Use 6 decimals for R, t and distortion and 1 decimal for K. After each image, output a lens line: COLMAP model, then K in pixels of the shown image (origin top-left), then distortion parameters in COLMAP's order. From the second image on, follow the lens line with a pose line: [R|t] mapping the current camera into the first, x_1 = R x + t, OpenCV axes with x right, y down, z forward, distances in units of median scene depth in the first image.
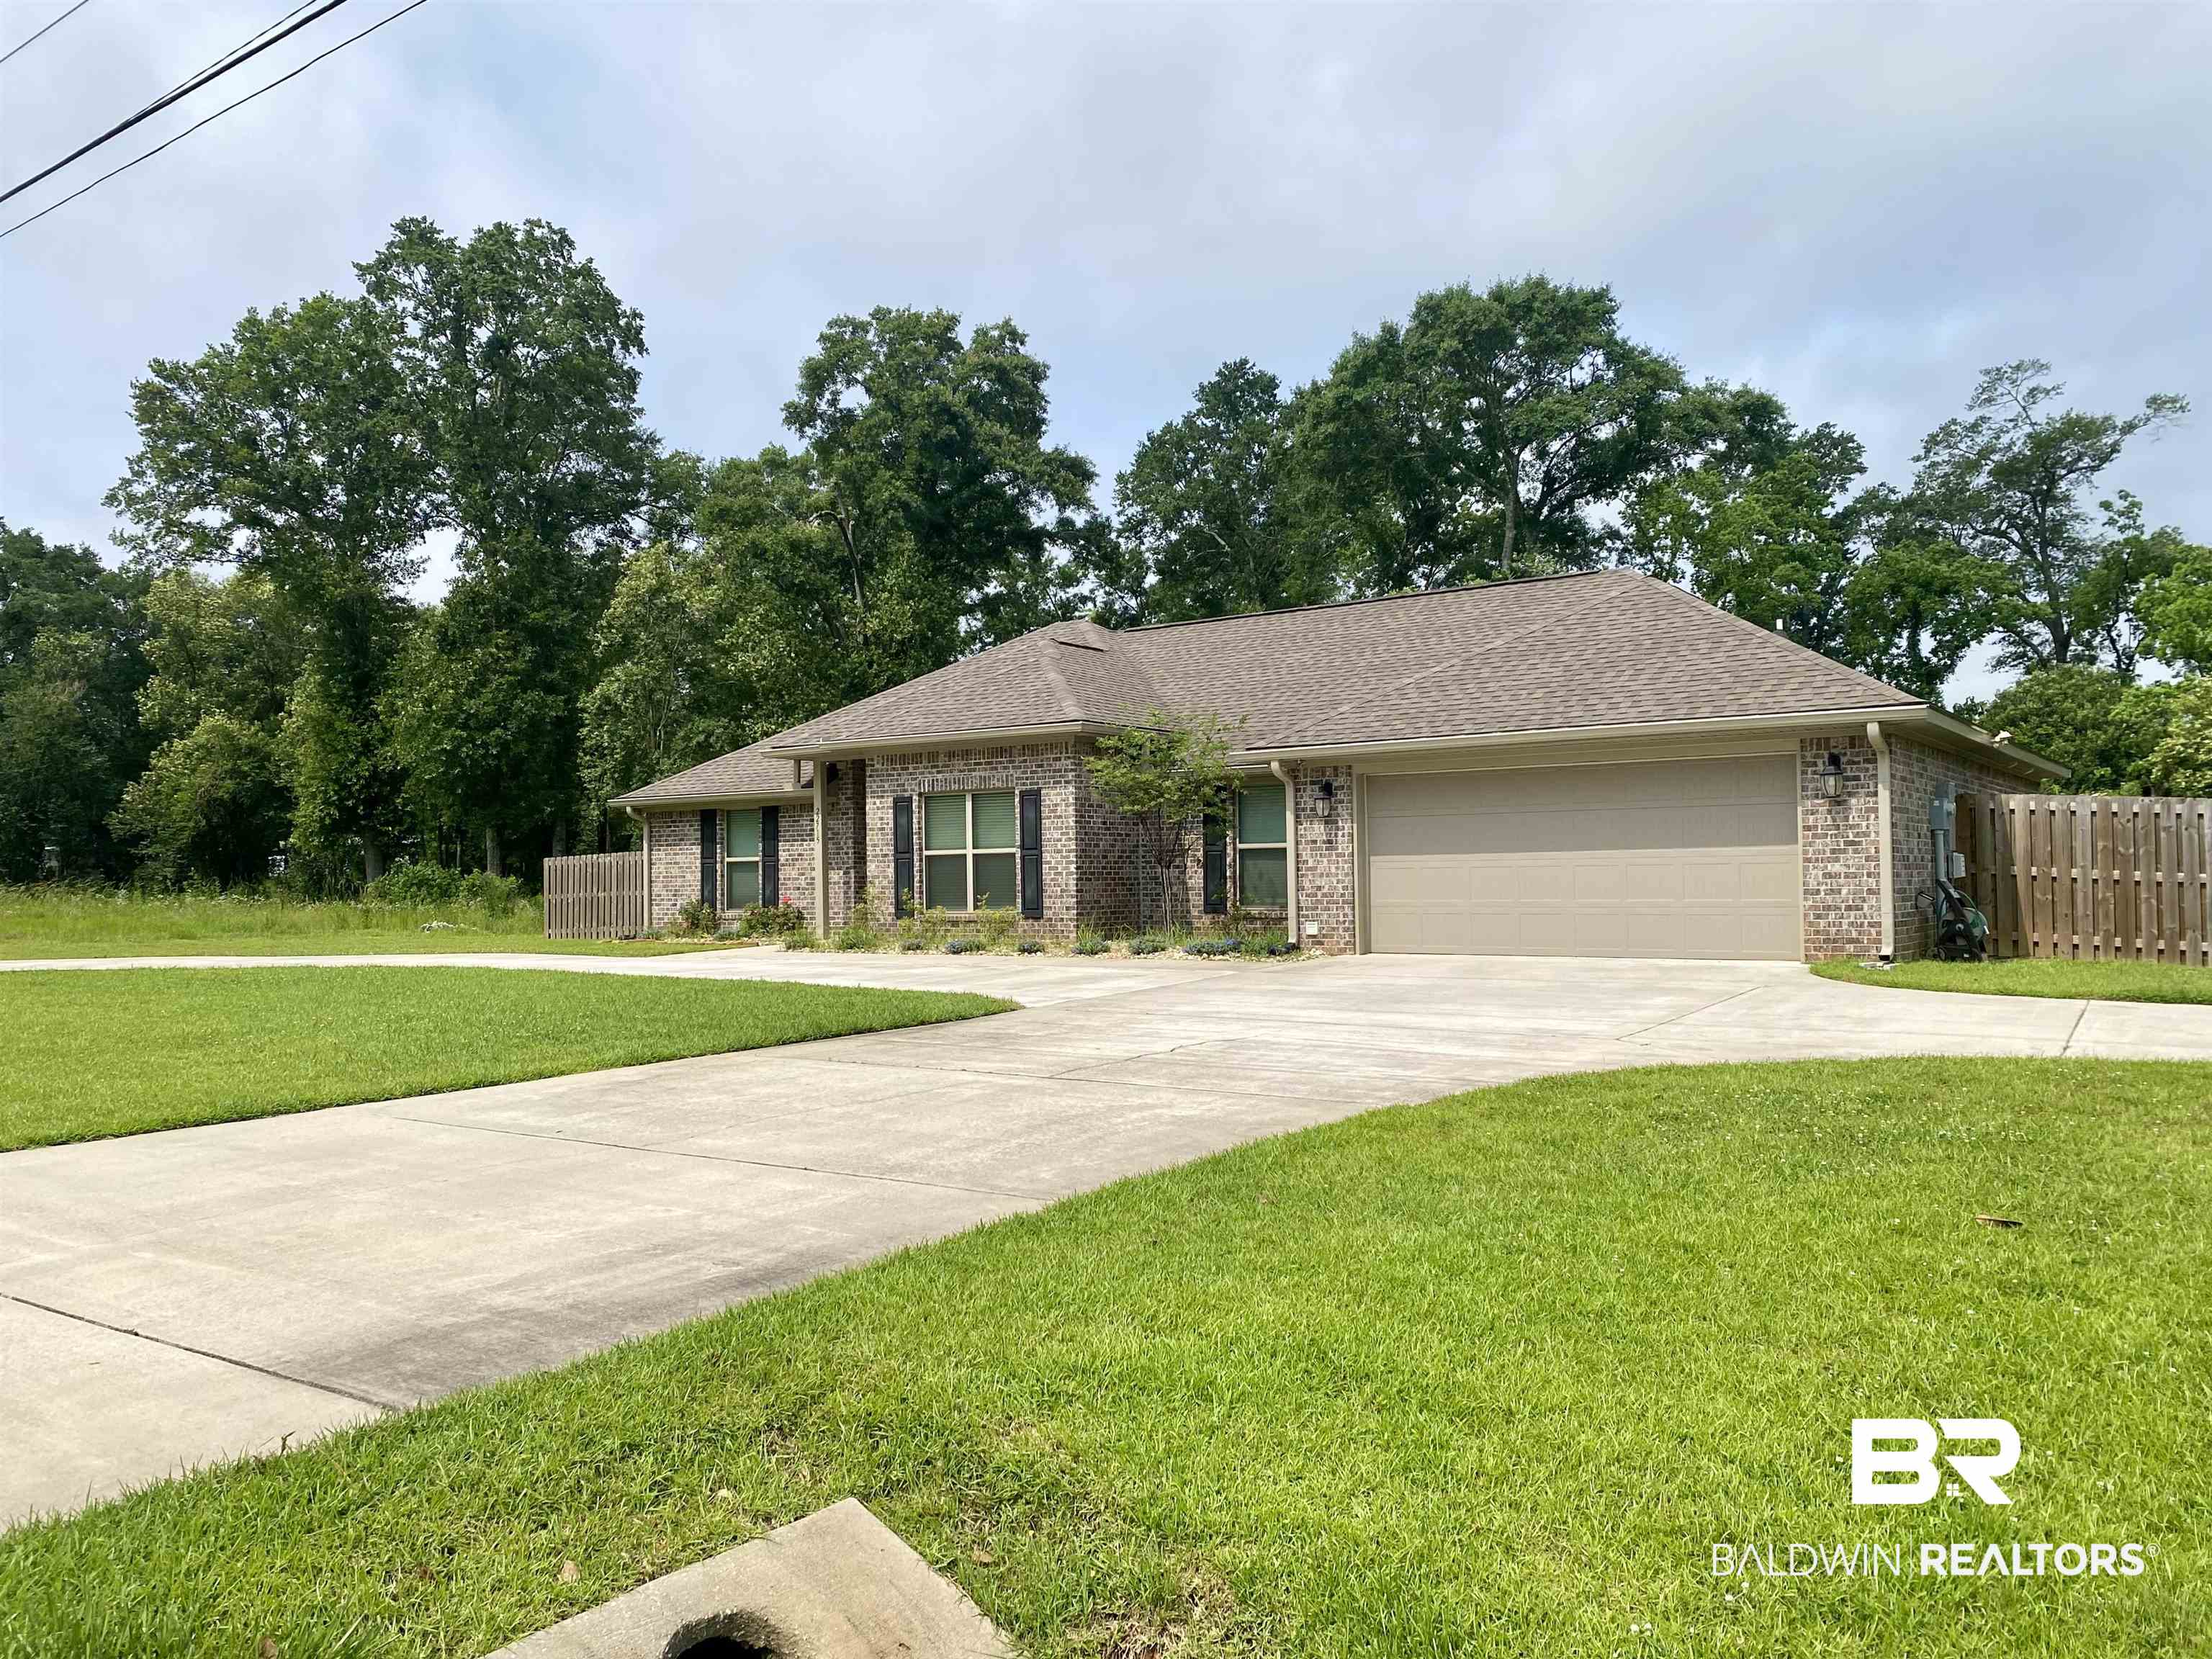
lens RADIAL K [[1701.7, 0, 1113.6], [0, 1701.7, 833.4], [0, 0, 1]] dist [0.050146, -0.001419]
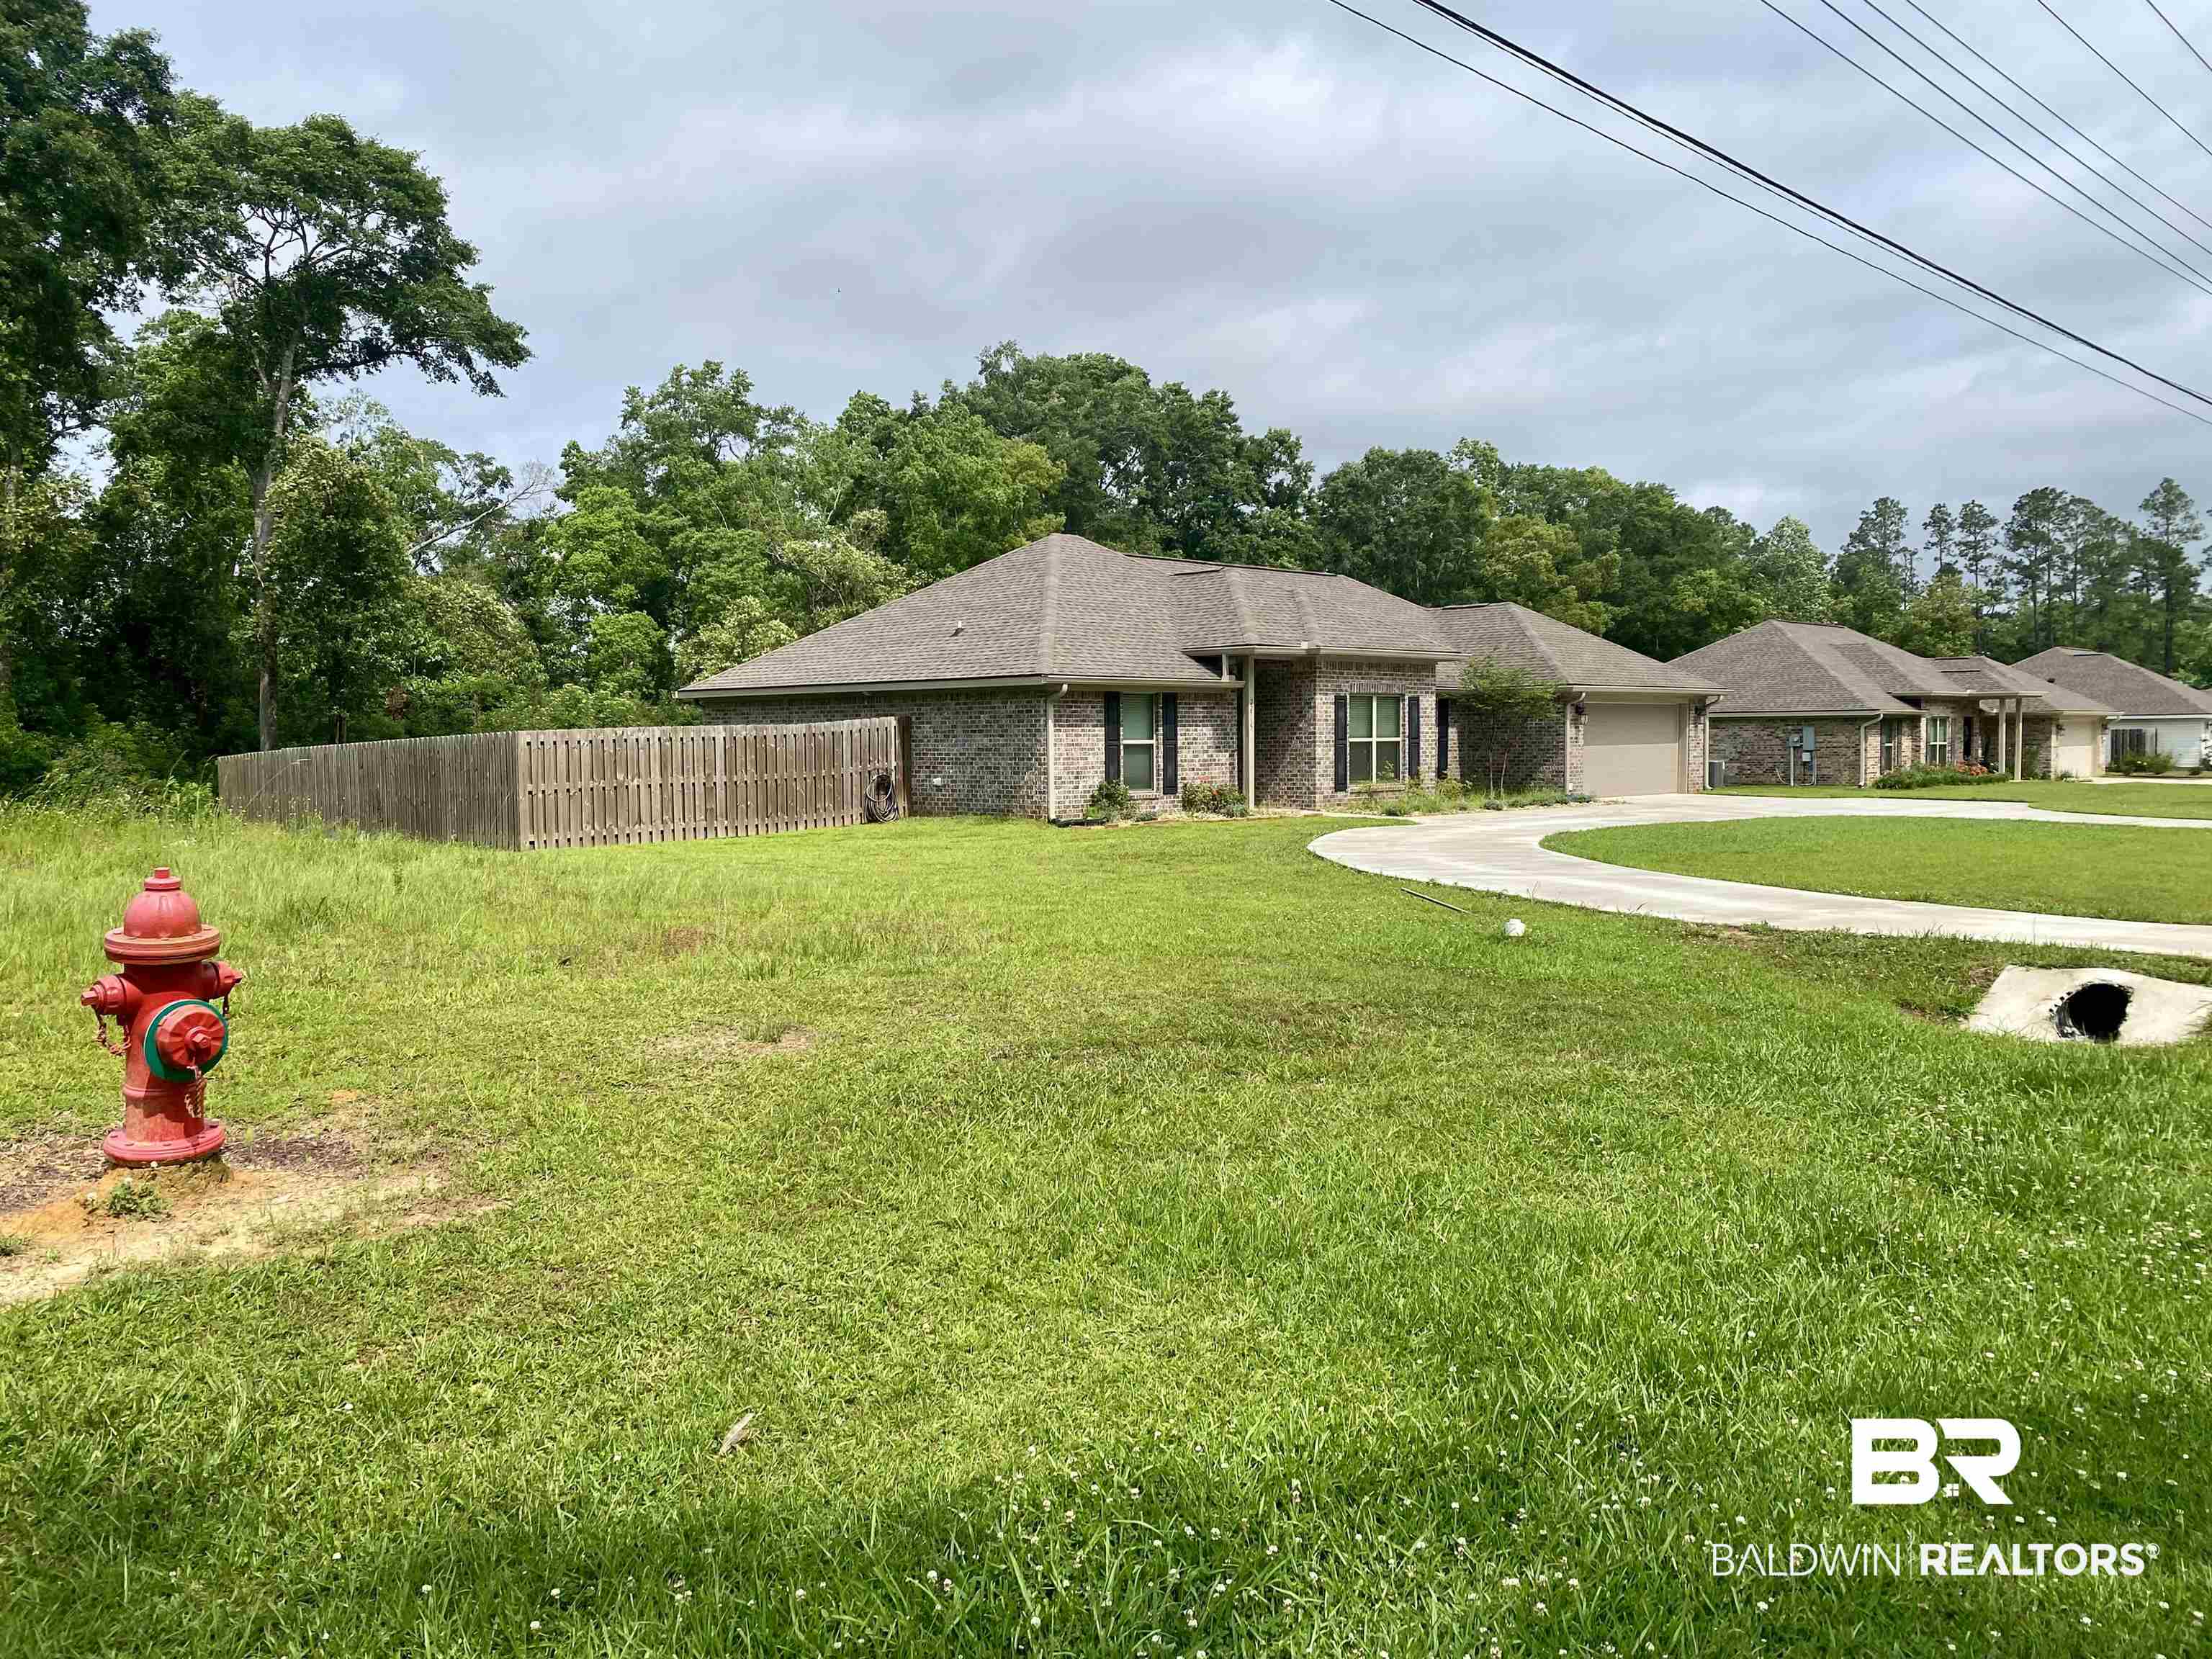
lens RADIAL K [[1701.7, 0, 1099.6], [0, 1701.7, 835.4], [0, 0, 1]] dist [0.050146, -0.001419]
pose [[0.181766, -0.041280, 0.982475, -1.429726], [-0.019944, 0.998758, 0.045654, 0.028796], [-0.983140, -0.027893, 0.180717, 0.954799]]
